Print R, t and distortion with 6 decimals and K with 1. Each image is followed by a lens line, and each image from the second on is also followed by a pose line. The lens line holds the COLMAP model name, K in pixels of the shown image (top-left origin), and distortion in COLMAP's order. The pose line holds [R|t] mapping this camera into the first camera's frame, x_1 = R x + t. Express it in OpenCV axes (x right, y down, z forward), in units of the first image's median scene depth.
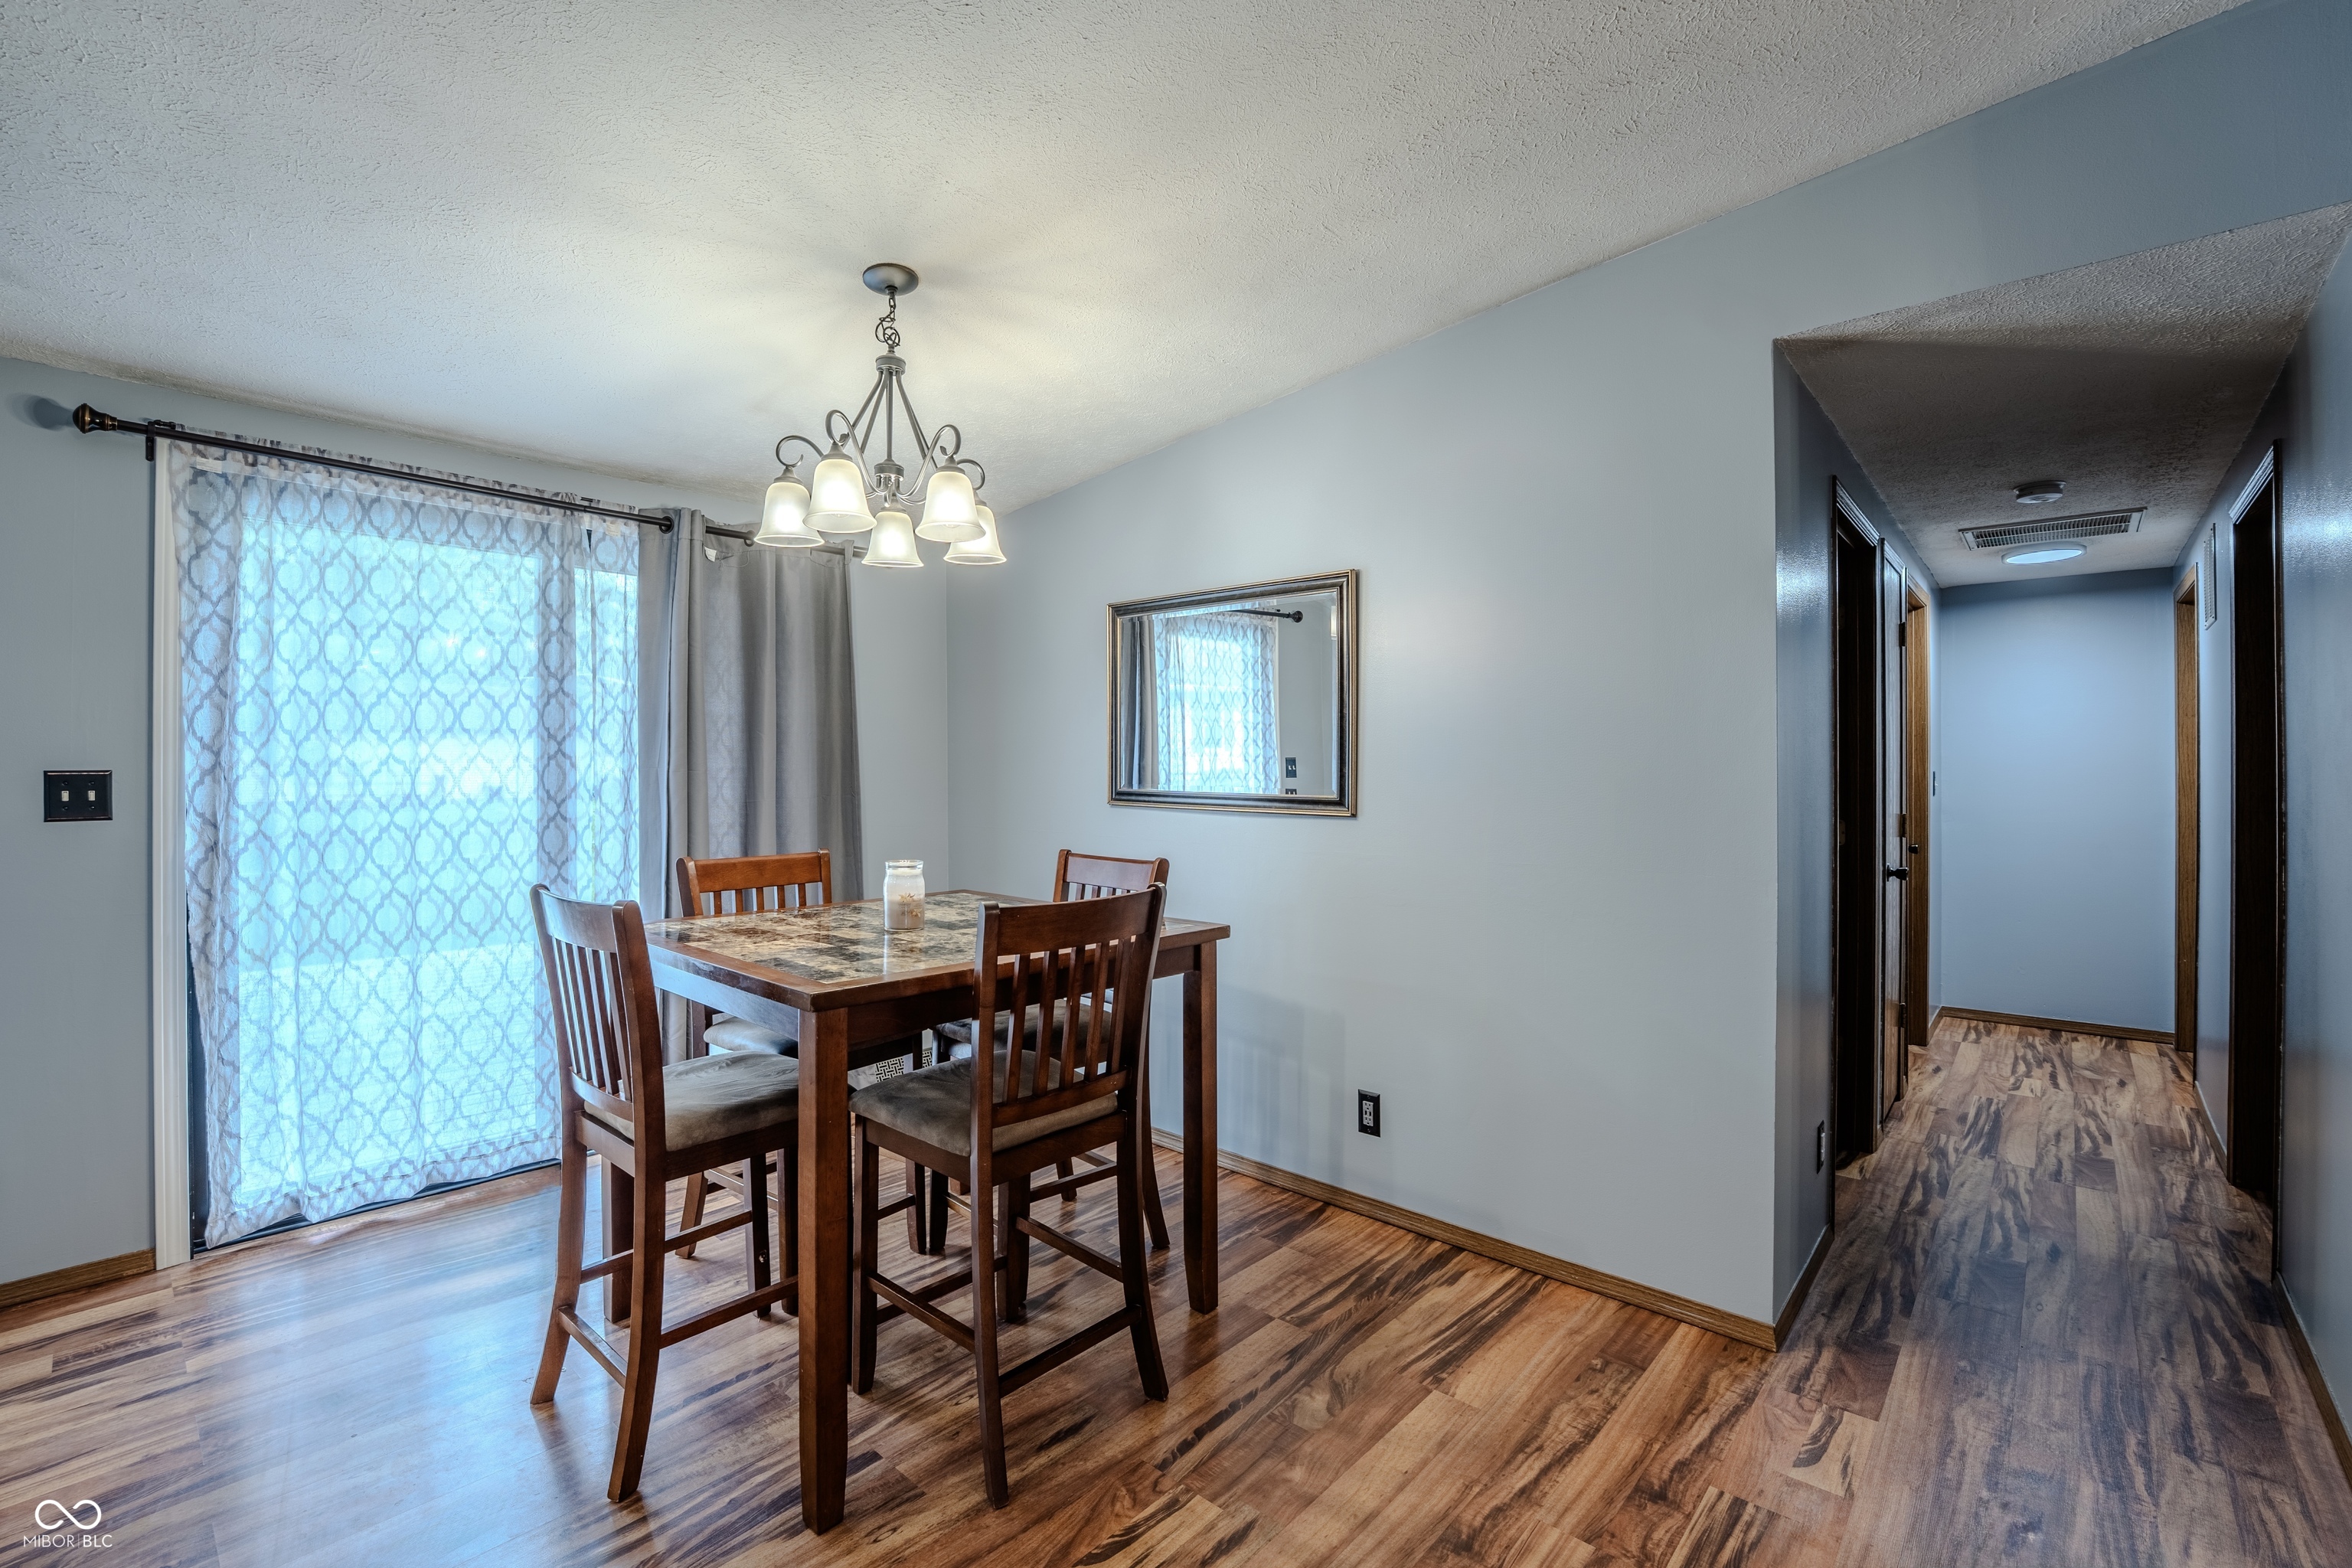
lens RADIAL K [[1016.1, 0, 1174.6], [0, 1016.1, 780.8], [0, 0, 1]] dist [-0.022384, 0.000014]
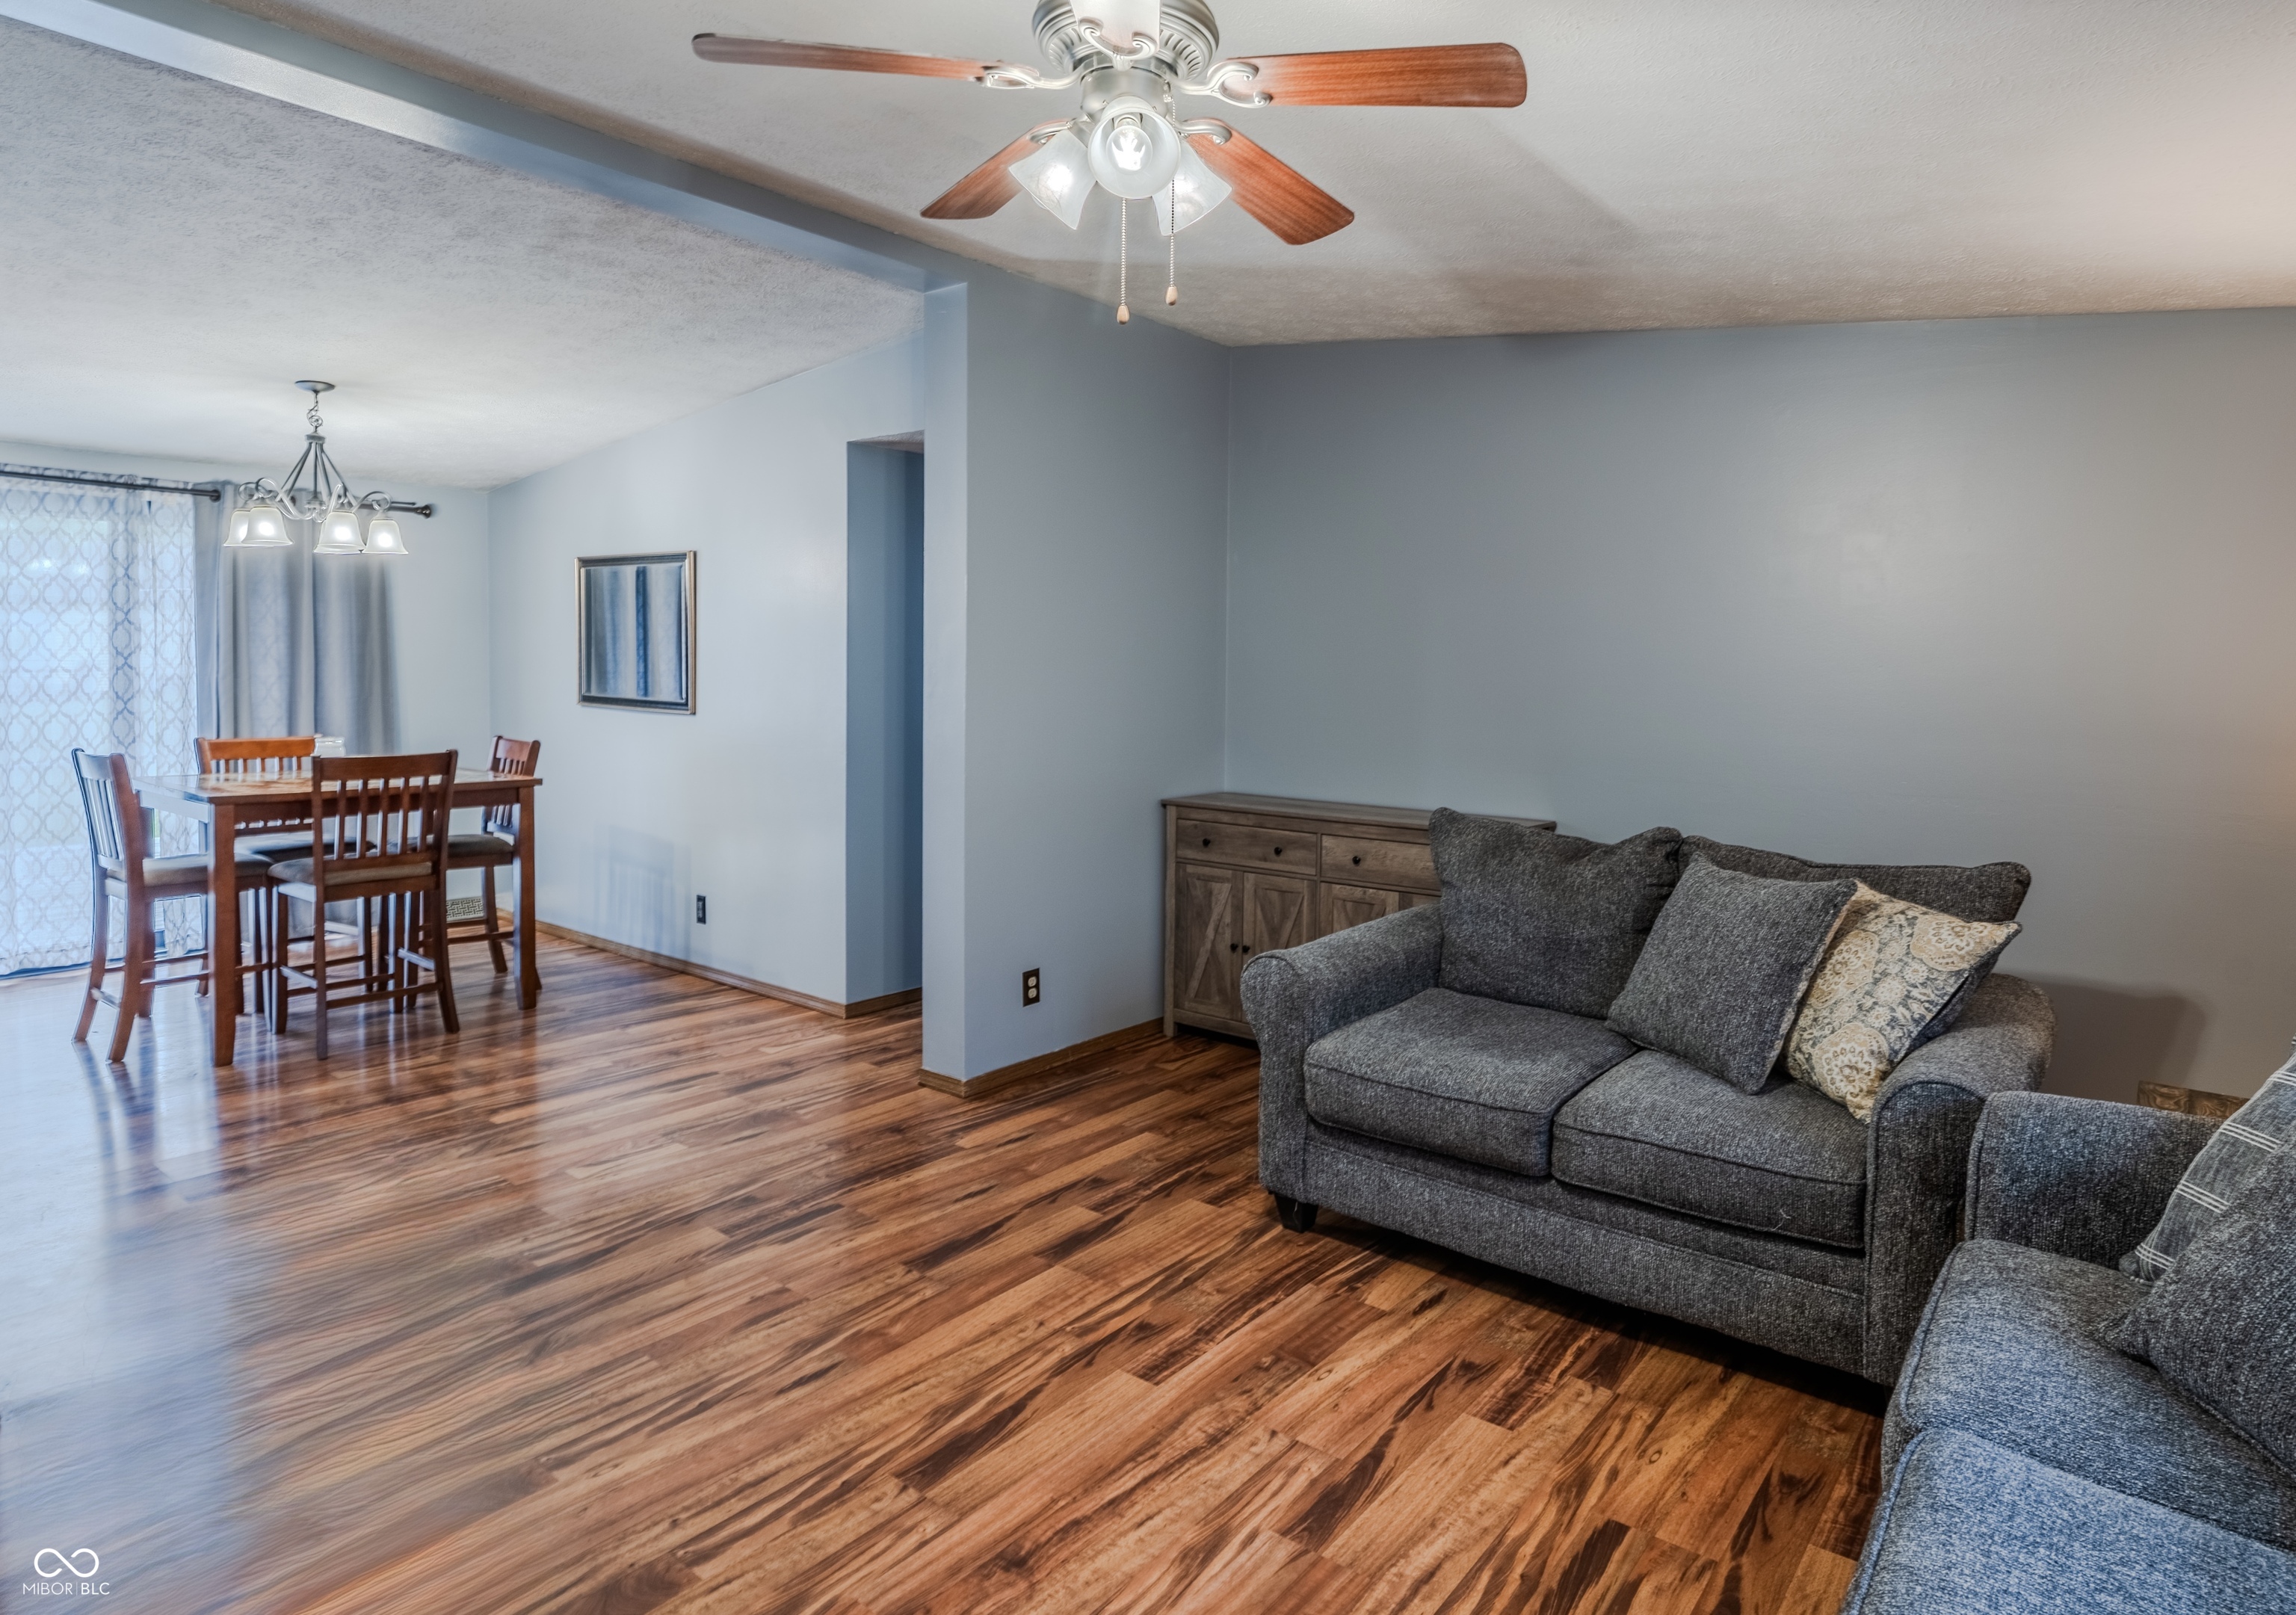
lens RADIAL K [[1289.4, 0, 1244.6], [0, 1289.4, 706.5], [0, 0, 1]] dist [0.002631, 0.001486]
pose [[0.995504, 0.007153, 0.094446, 0.778502], [-0.009622, 0.999623, 0.025706, -0.032207], [-0.094227, -0.026499, 0.995198, -0.947406]]
